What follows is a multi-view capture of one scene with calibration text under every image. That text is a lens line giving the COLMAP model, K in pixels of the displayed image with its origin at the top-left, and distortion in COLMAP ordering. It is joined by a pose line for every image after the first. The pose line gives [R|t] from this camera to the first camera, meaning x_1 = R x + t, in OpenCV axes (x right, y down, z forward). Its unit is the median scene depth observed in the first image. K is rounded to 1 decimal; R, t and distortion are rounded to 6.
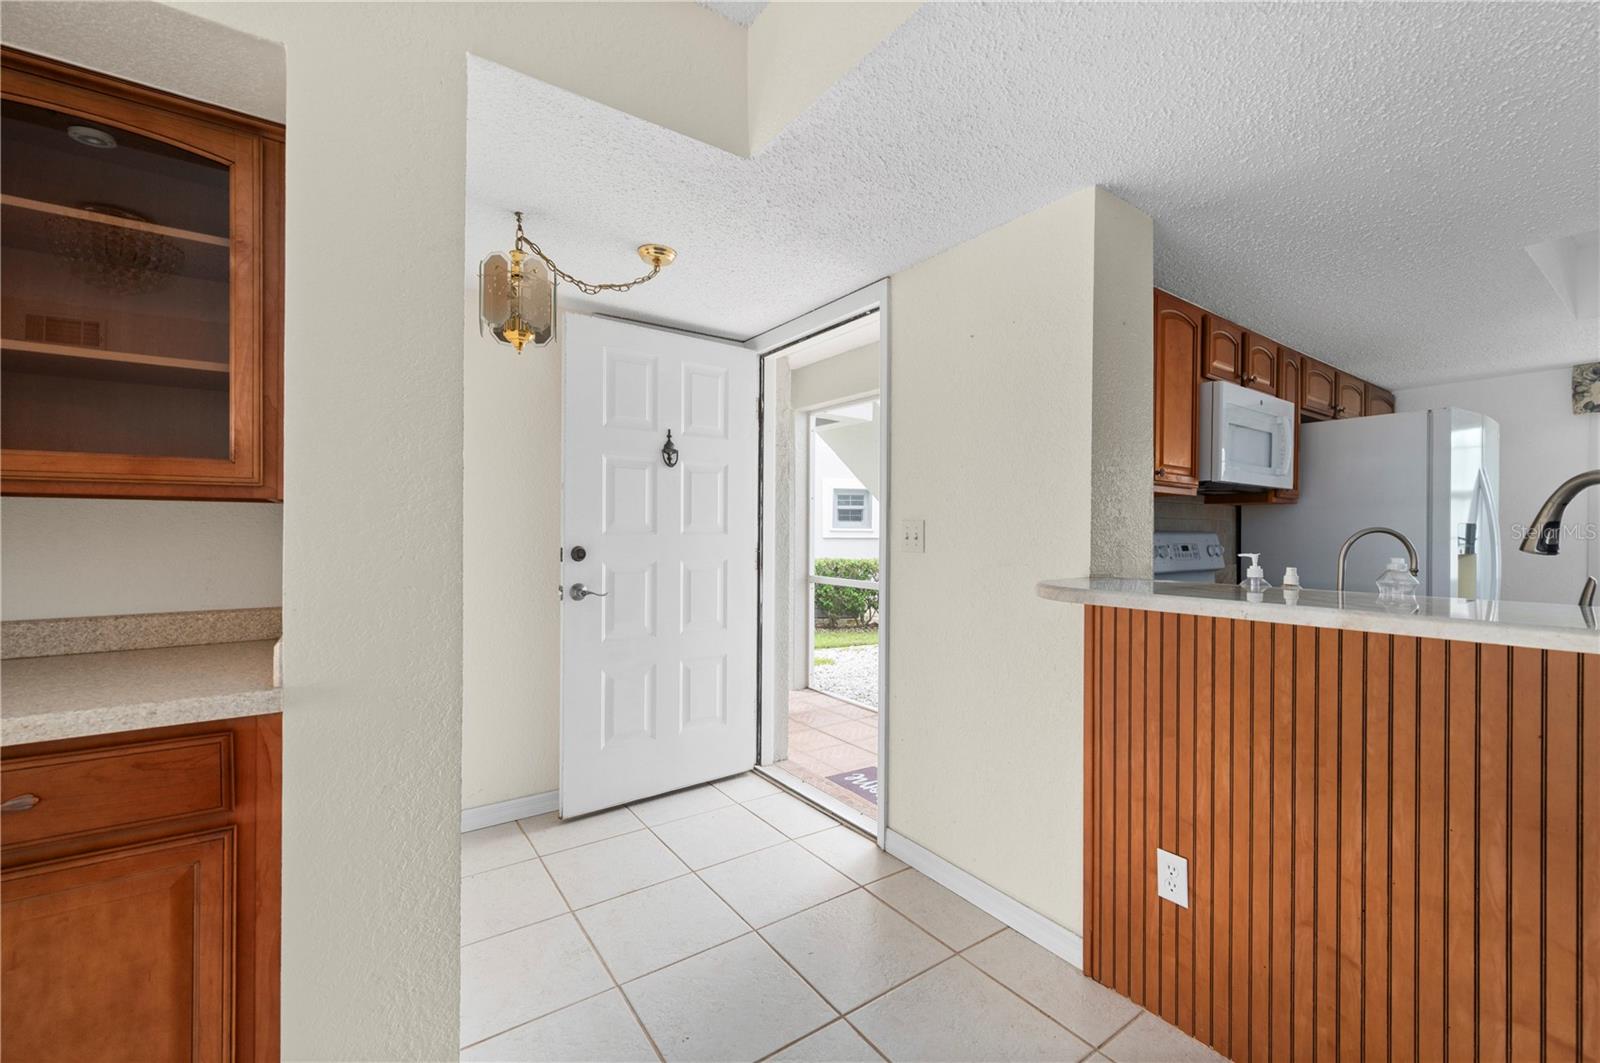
lens RADIAL K [[651.2, 0, 804.4], [0, 651.2, 542.0], [0, 0, 1]] dist [0.001086, -0.000016]
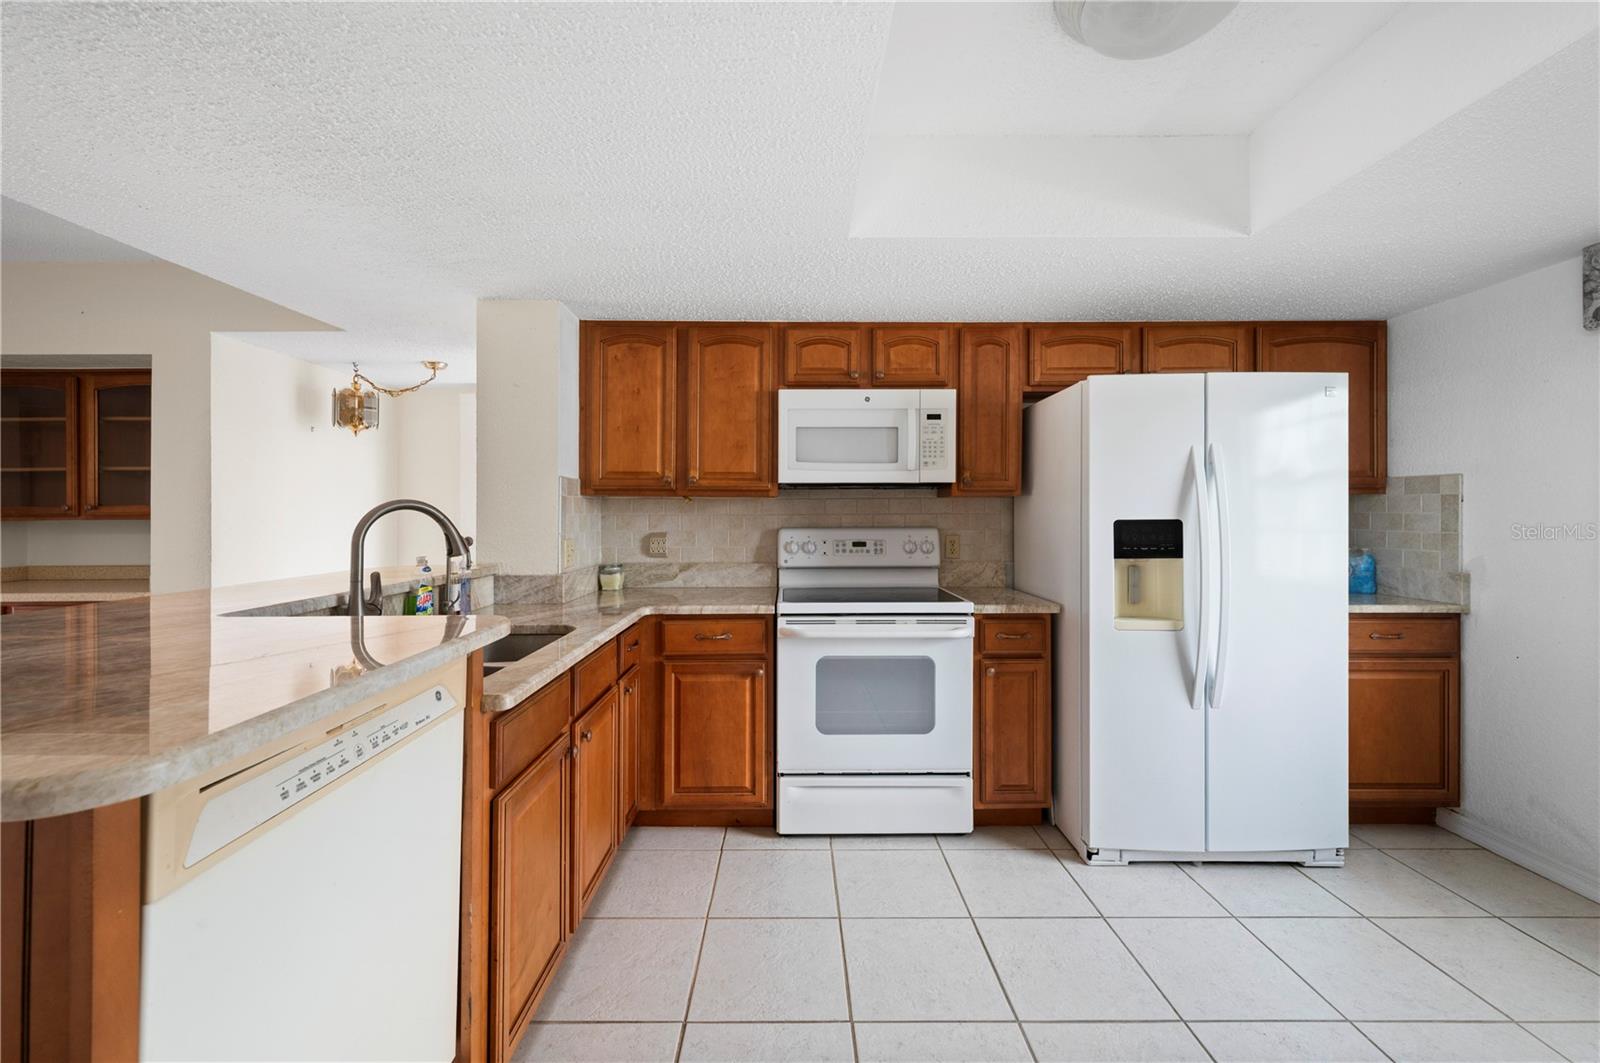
lens RADIAL K [[651.2, 0, 800.6], [0, 651.2, 509.2], [0, 0, 1]] dist [0.001086, -0.000016]
pose [[0.824151, -0.013950, -0.566198, 1.999335], [0.005825, 0.999853, -0.016156, -0.053820], [0.566340, 0.010016, 0.824111, 0.217457]]
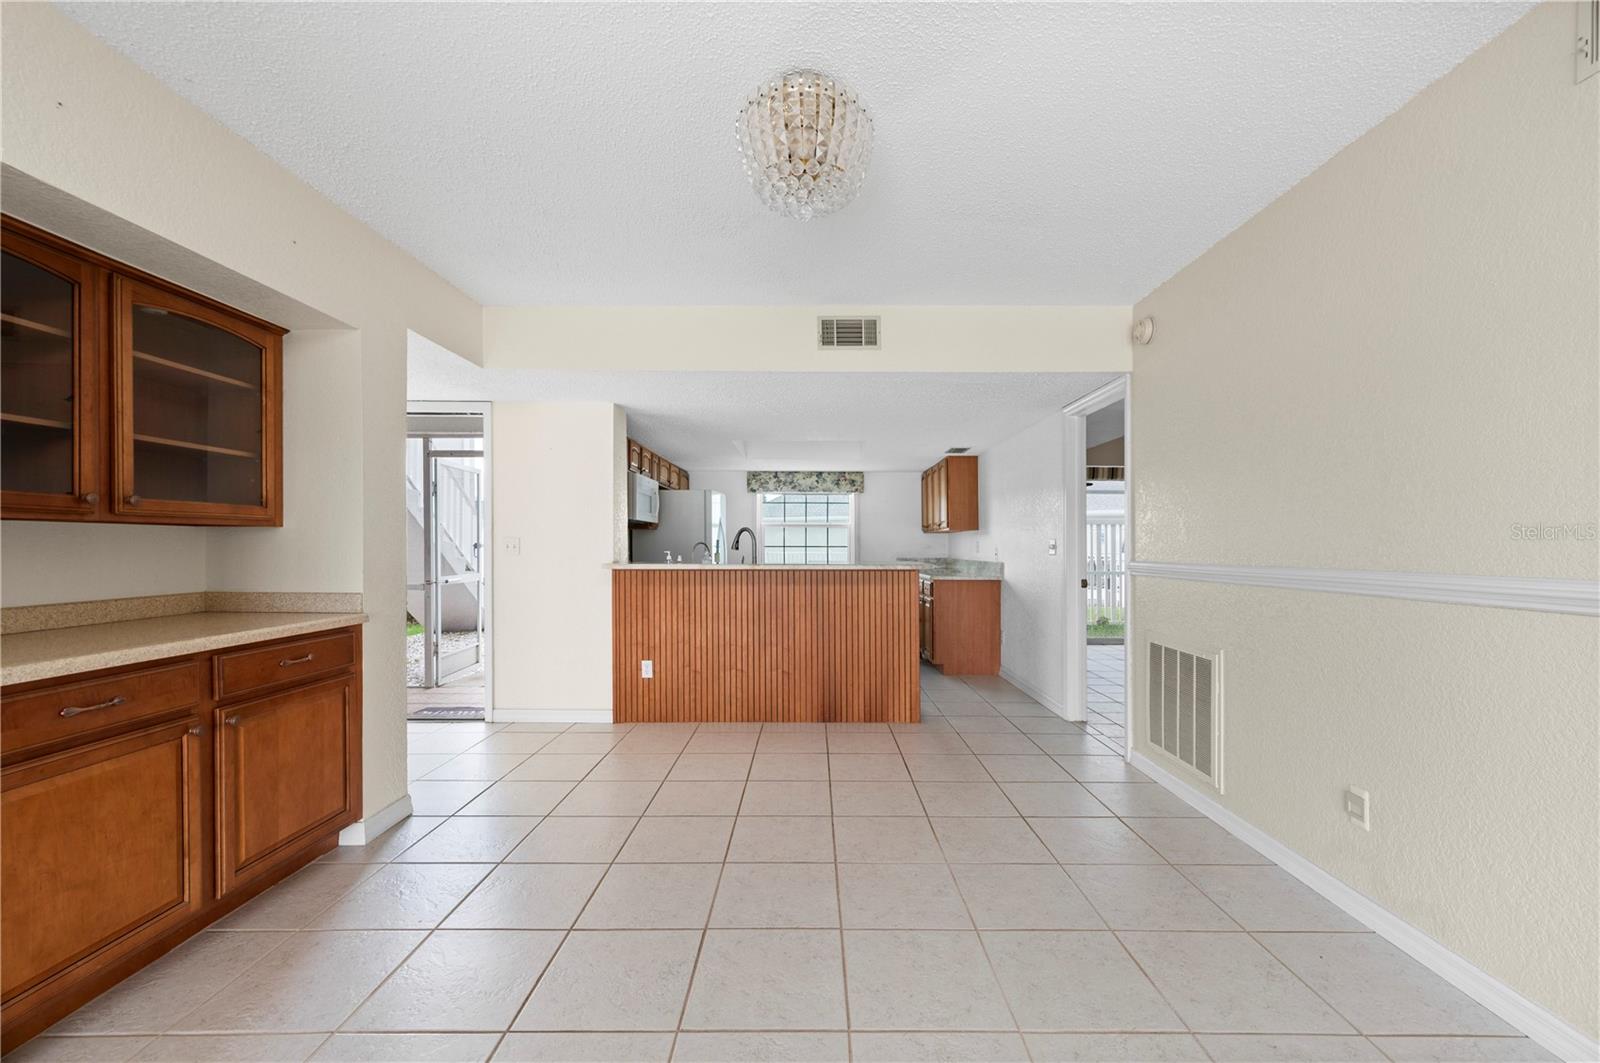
lens RADIAL K [[651.2, 0, 806.8], [0, 651.2, 545.6], [0, 0, 1]] dist [0.001086, -0.000016]
pose [[0.587932, -0.004313, 0.808899, -1.258157], [0.011306, 0.999932, -0.002886, 0.008514], [-0.808831, 0.010842, 0.587941, -1.165682]]
